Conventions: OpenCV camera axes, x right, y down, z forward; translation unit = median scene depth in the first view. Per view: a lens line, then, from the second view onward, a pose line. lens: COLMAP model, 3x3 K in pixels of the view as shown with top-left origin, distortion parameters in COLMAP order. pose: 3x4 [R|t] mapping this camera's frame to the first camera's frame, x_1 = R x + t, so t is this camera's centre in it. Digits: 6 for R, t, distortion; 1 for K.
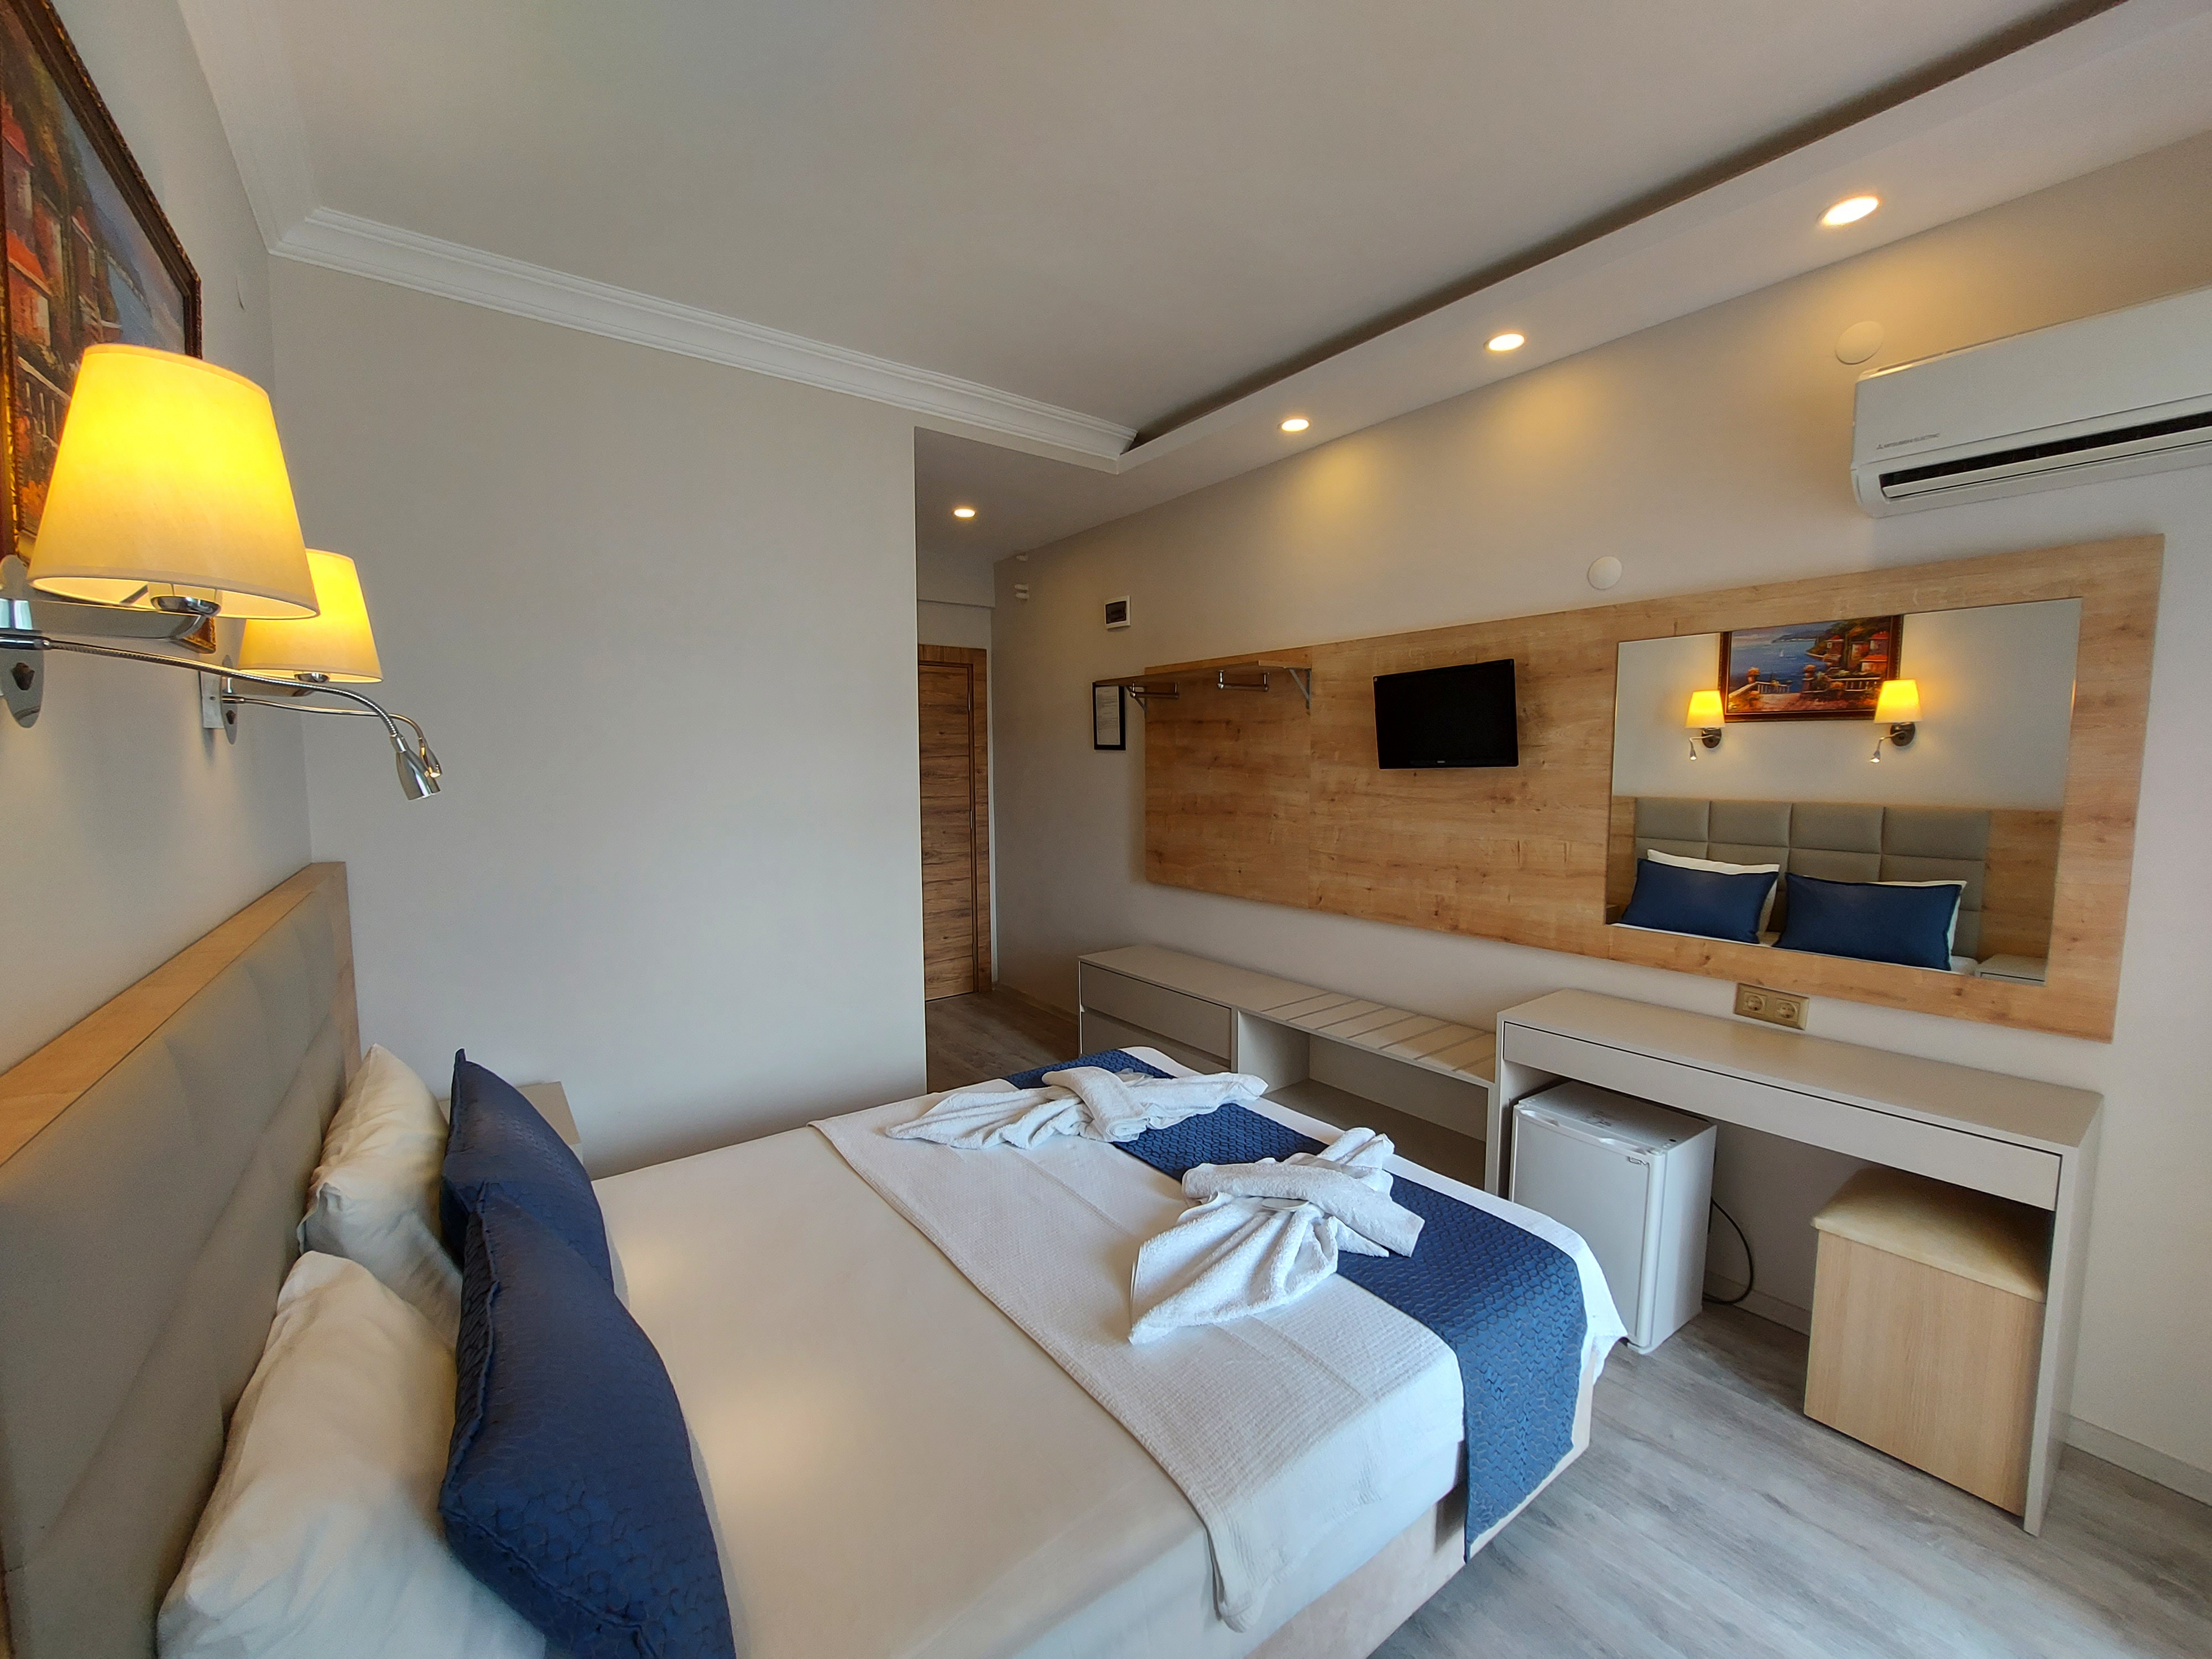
lens RADIAL K [[886.7, 0, 1114.2], [0, 886.7, 835.9], [0, 0, 1]] dist [-0.012349, -0.002343]
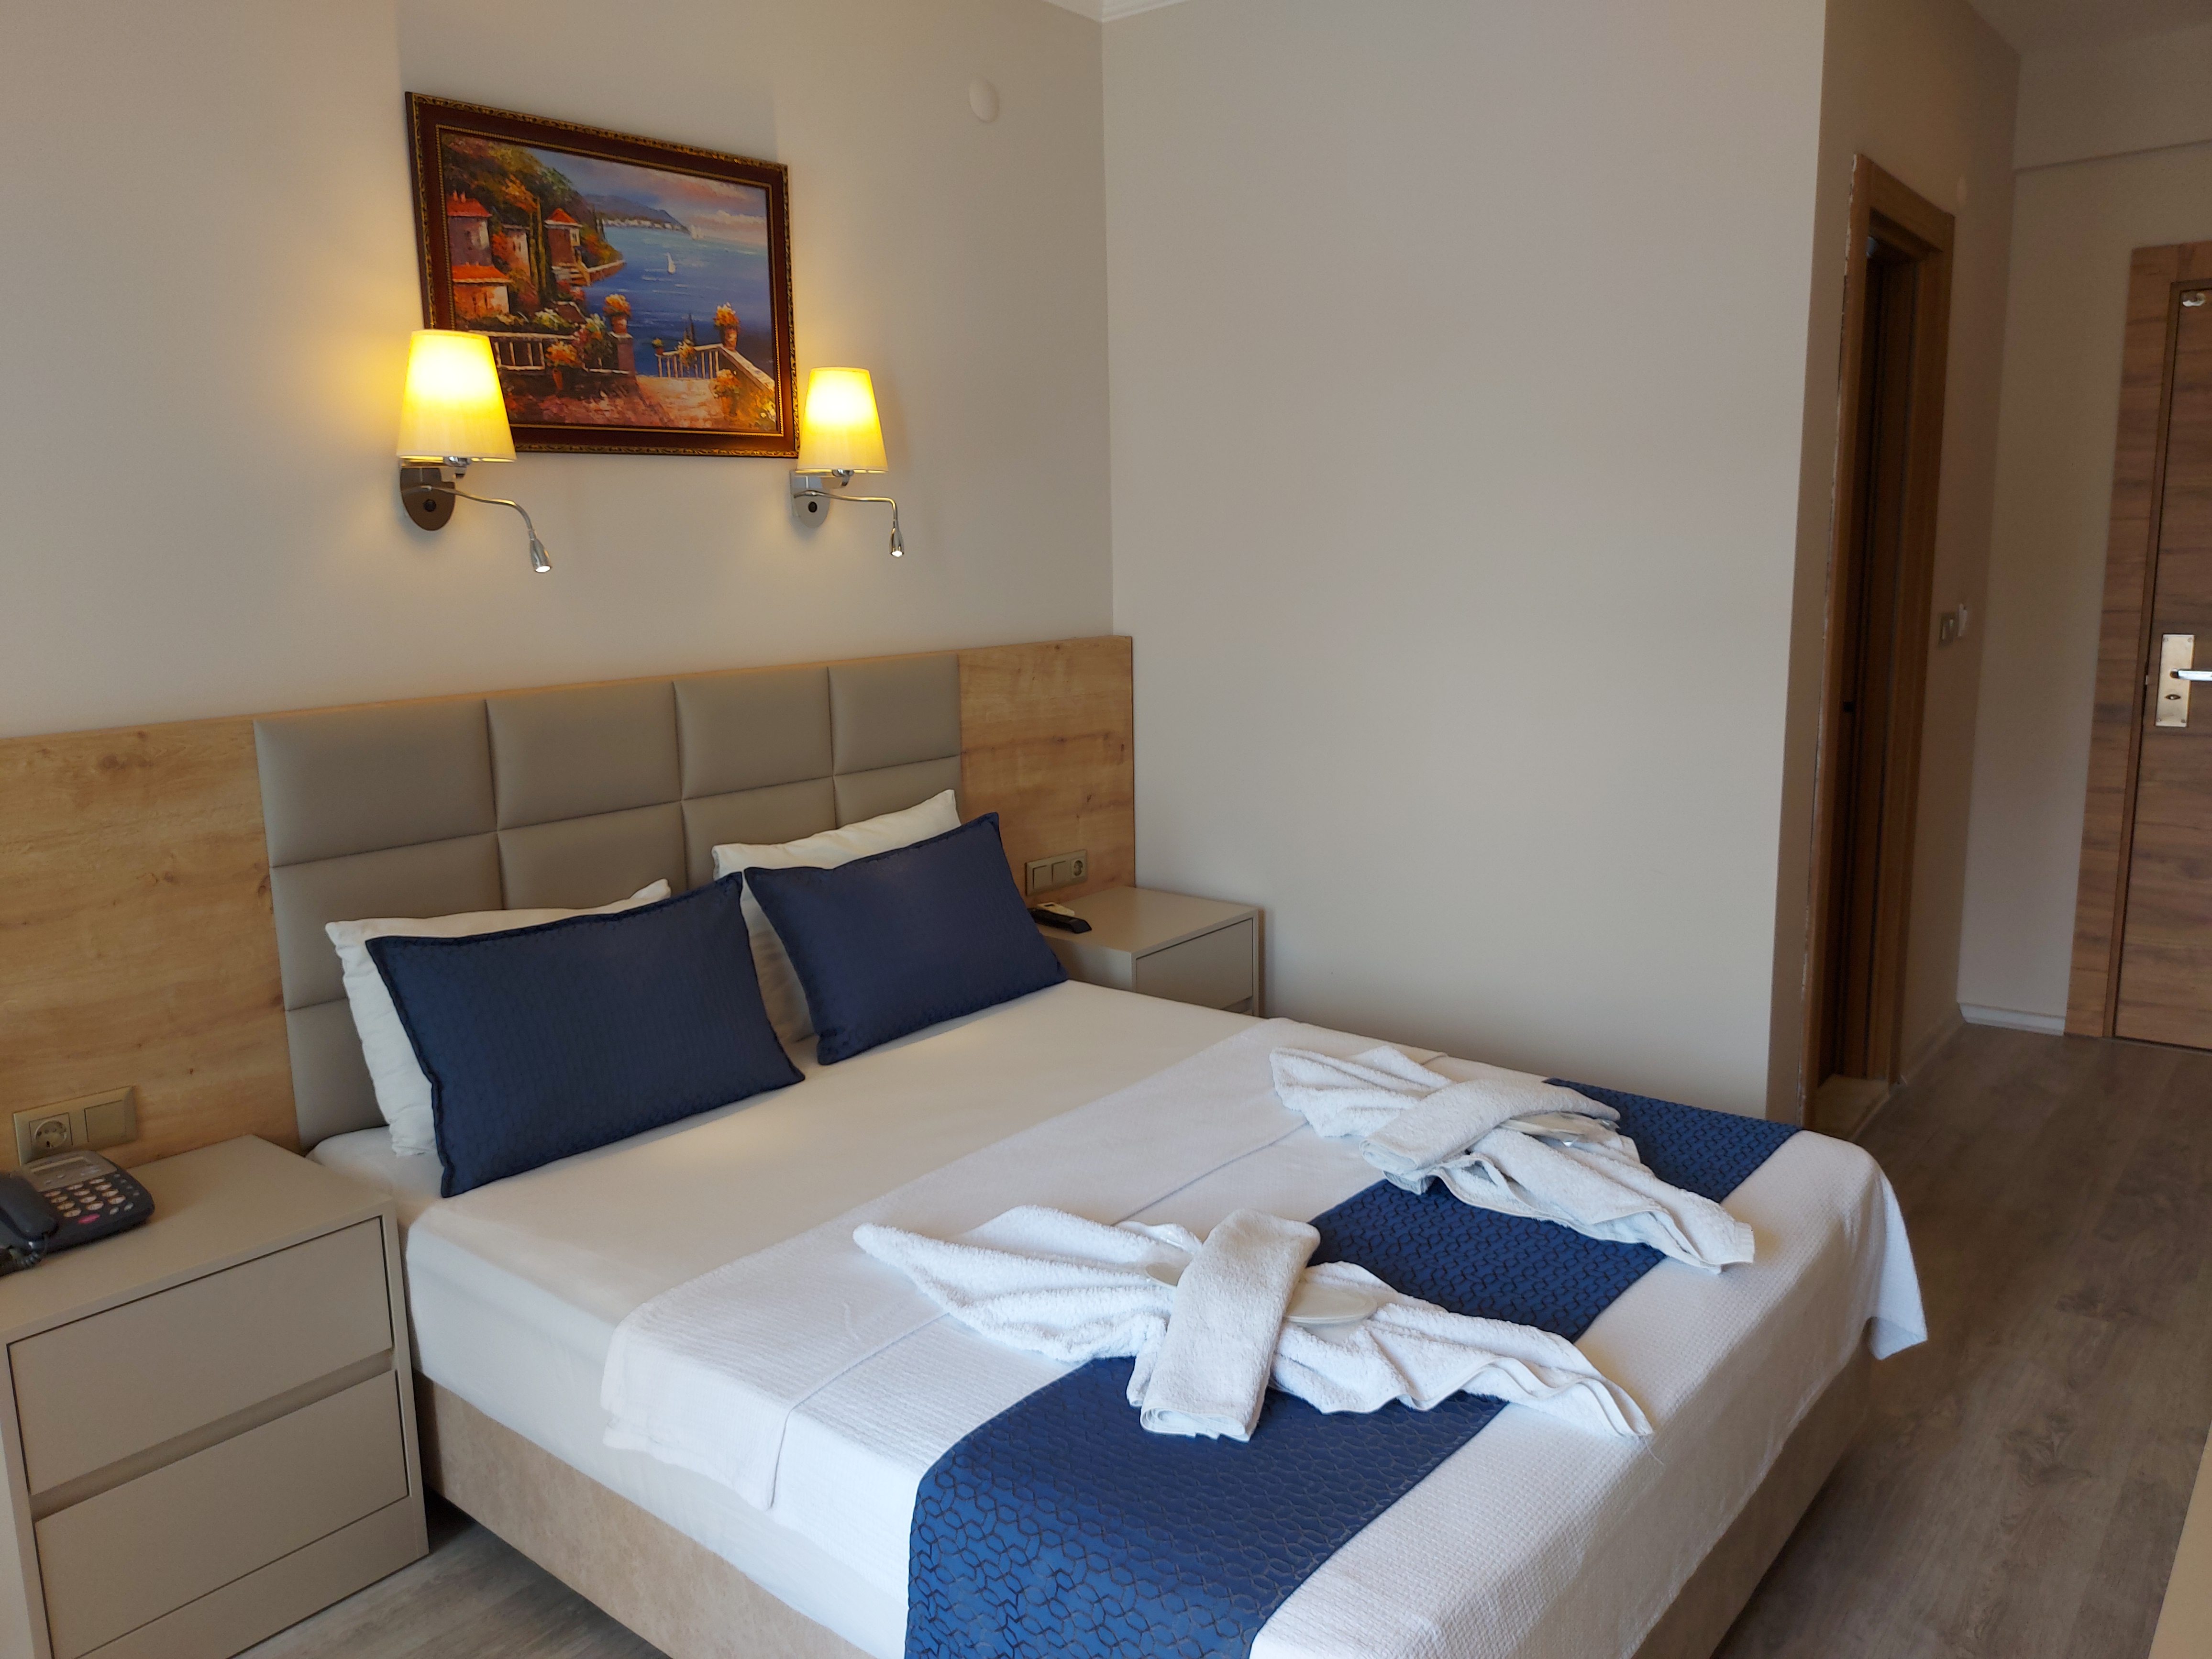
lens RADIAL K [[1608.2, 0, 1092.8], [0, 1608.2, 817.3], [0, 0, 1]] dist [0.055235, -0.071889]
pose [[0.227457, 0.165978, -0.959539, 0.399243], [-0.062140, 0.985833, 0.155796, -0.021259], [0.971803, 0.024189, 0.234549, 0.227152]]
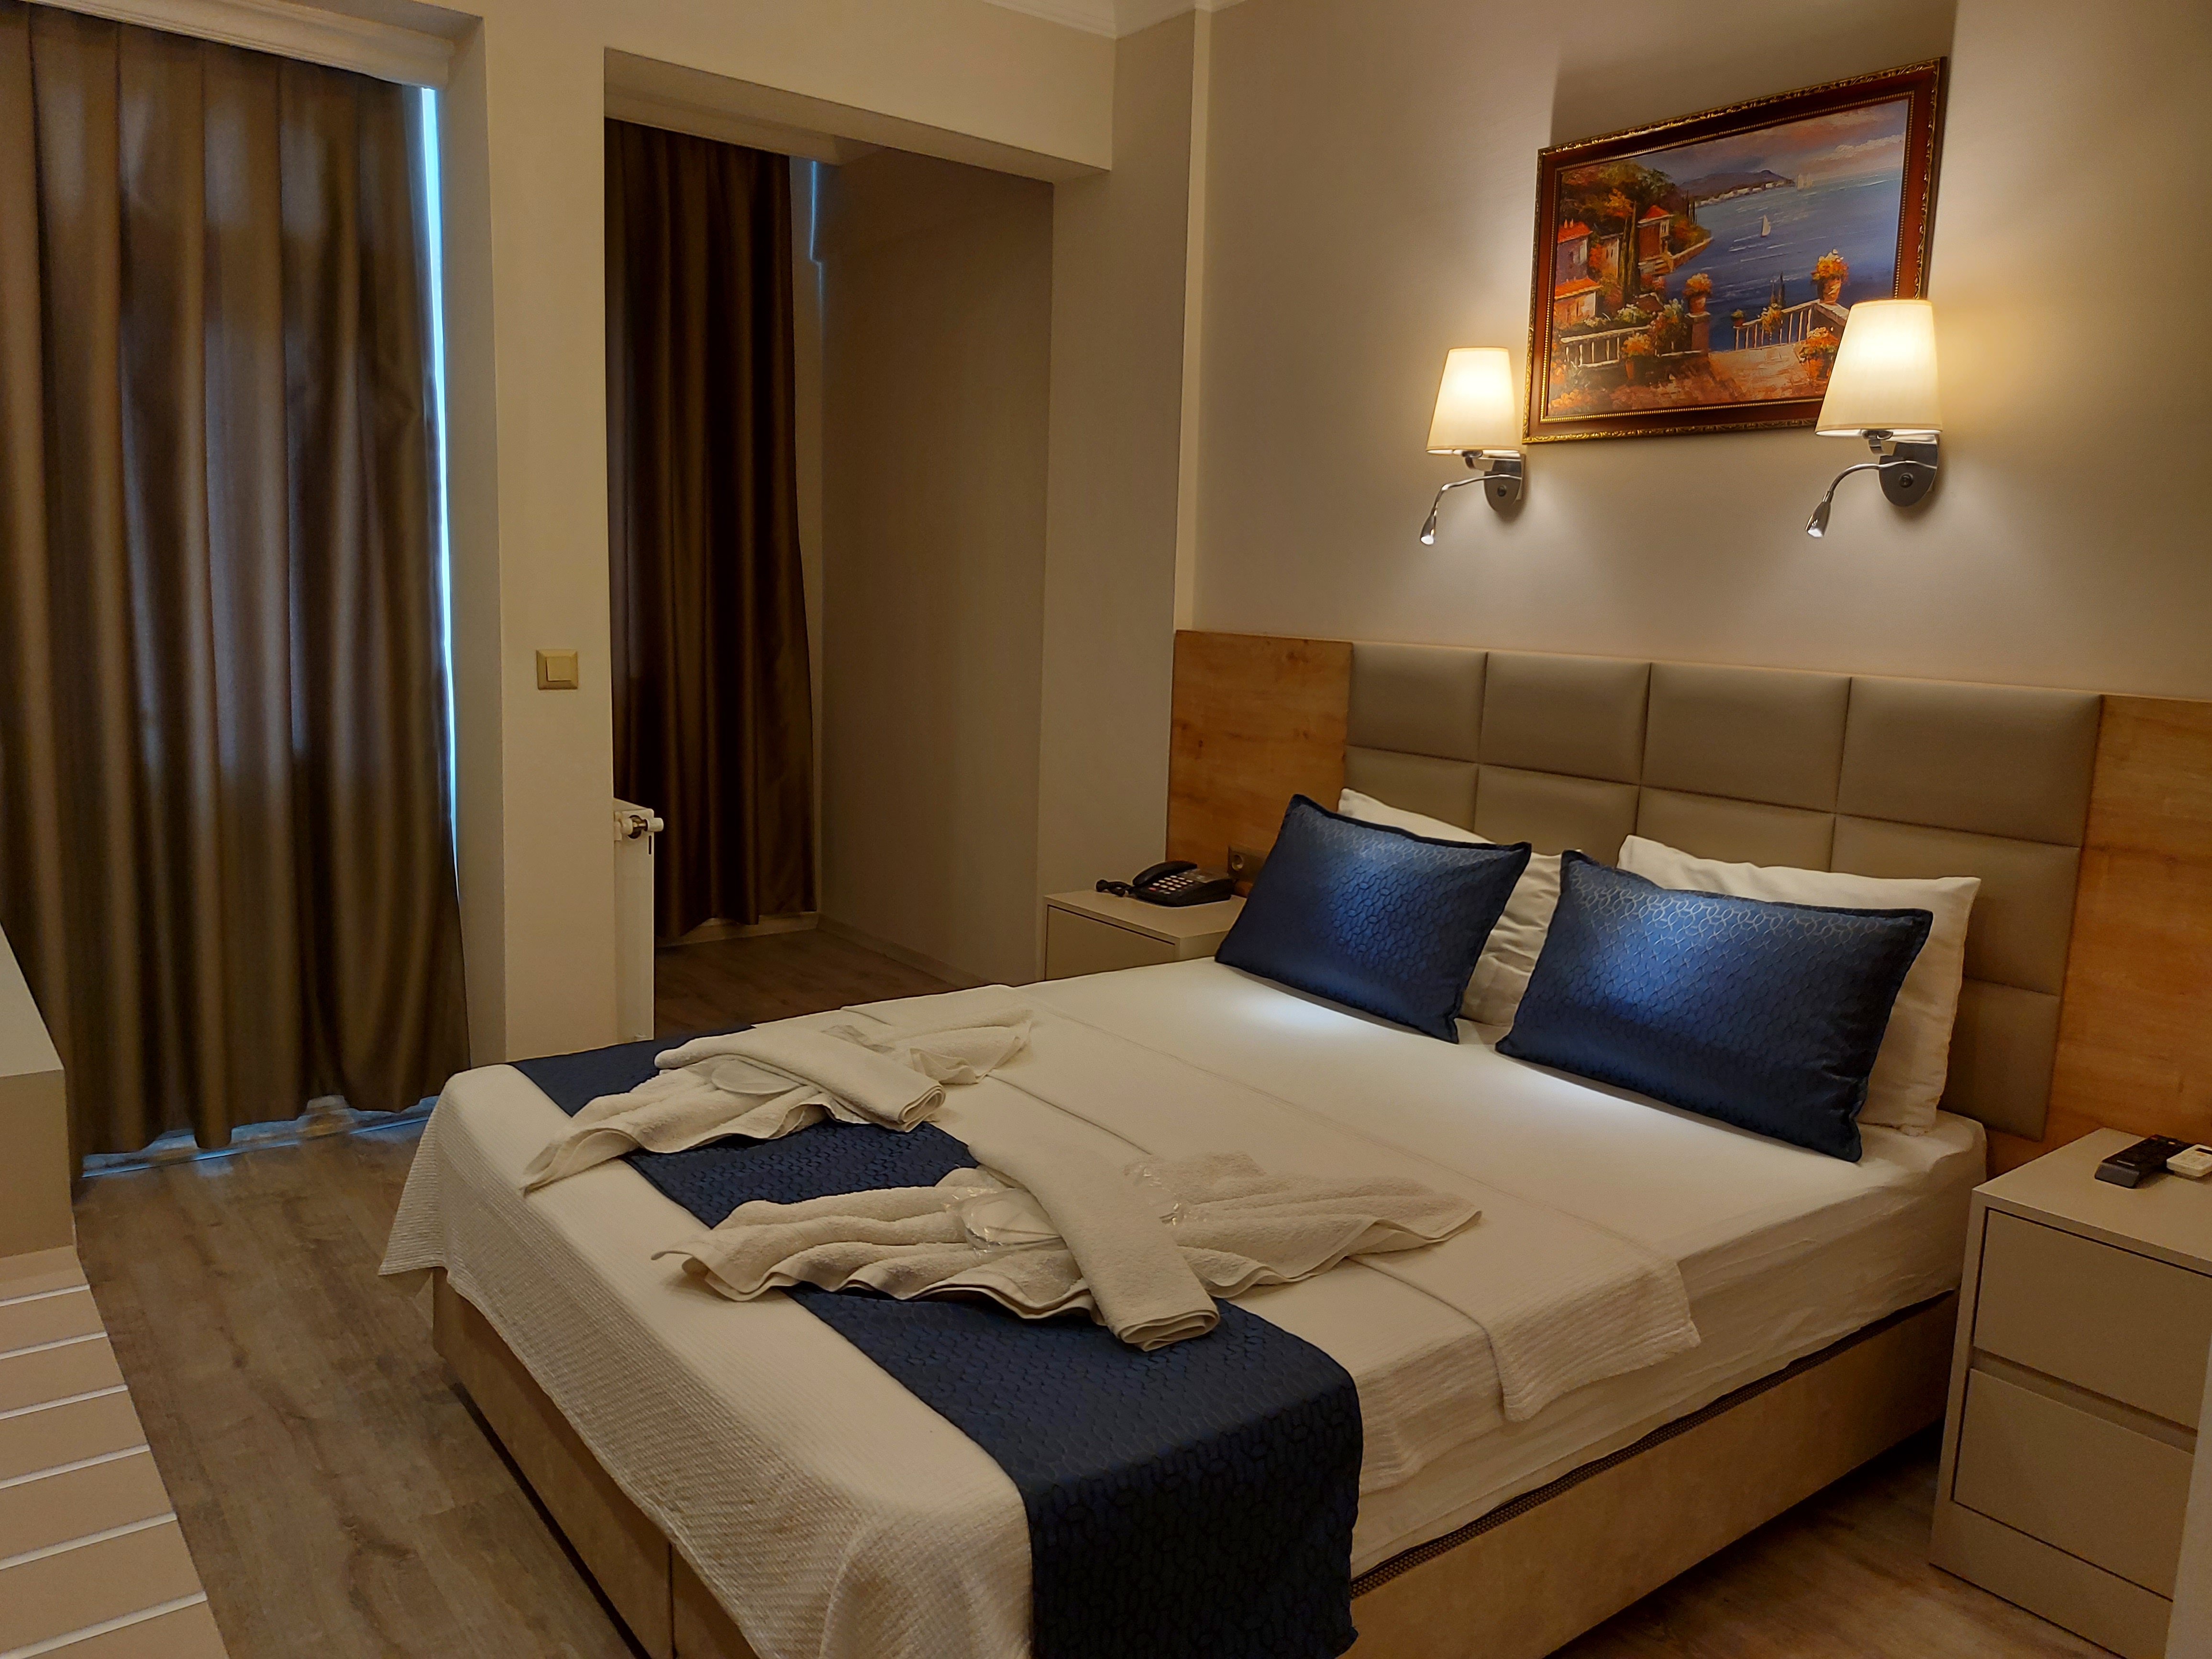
lens RADIAL K [[1608.2, 0, 1099.8], [0, 1608.2, 814.8], [0, 0, 1]] dist [0.055235, -0.071889]
pose [[-0.999416, -0.027273, -0.020575, -0.007425], [-0.031327, 0.971873, 0.233413, -0.045841], [0.013630, 0.233922, -0.972160, 0.797393]]
